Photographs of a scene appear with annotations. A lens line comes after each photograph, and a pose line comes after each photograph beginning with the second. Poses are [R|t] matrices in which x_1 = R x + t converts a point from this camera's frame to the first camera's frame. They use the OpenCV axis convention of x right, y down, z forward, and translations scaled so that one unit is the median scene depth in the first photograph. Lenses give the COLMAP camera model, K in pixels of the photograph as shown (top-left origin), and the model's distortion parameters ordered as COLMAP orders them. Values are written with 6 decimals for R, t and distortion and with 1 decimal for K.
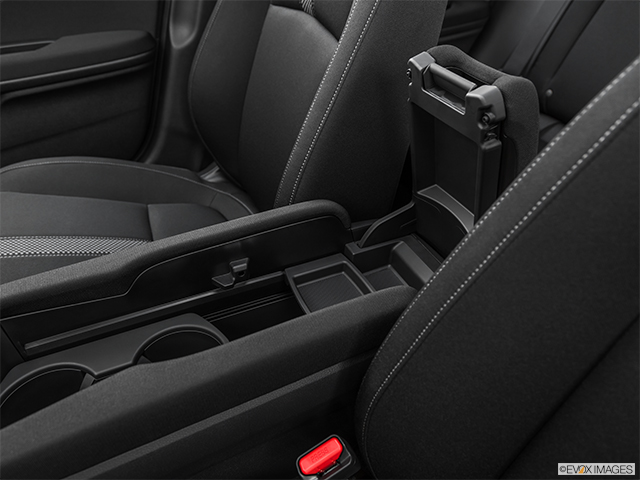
lens RADIAL K [[457.1, 0, 319.6], [0, 457.1, 242.6], [0, 0, 1]] dist [0.002378, -0.016461]
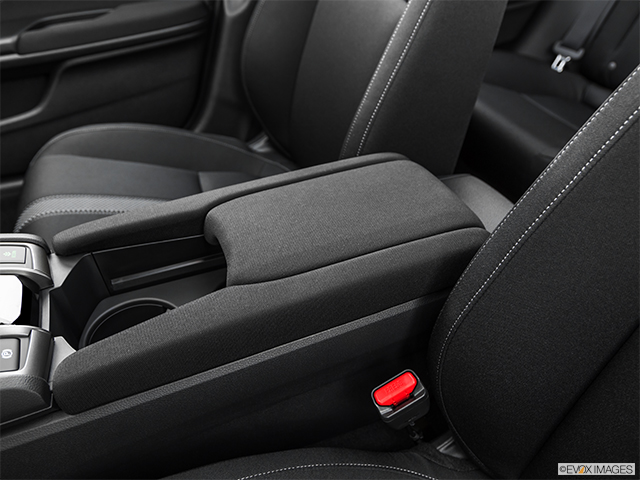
lens RADIAL K [[492.4, 0, 322.1], [0, 492.4, 240.4], [0, 0, 1]] dist [-0.045027, 0.012841]
pose [[0.998098, 0.019900, -0.058346, -0.079903], [-0.019580, 0.999790, 0.006041, 0.098441], [0.058454, -0.004887, 0.998278, -0.088076]]
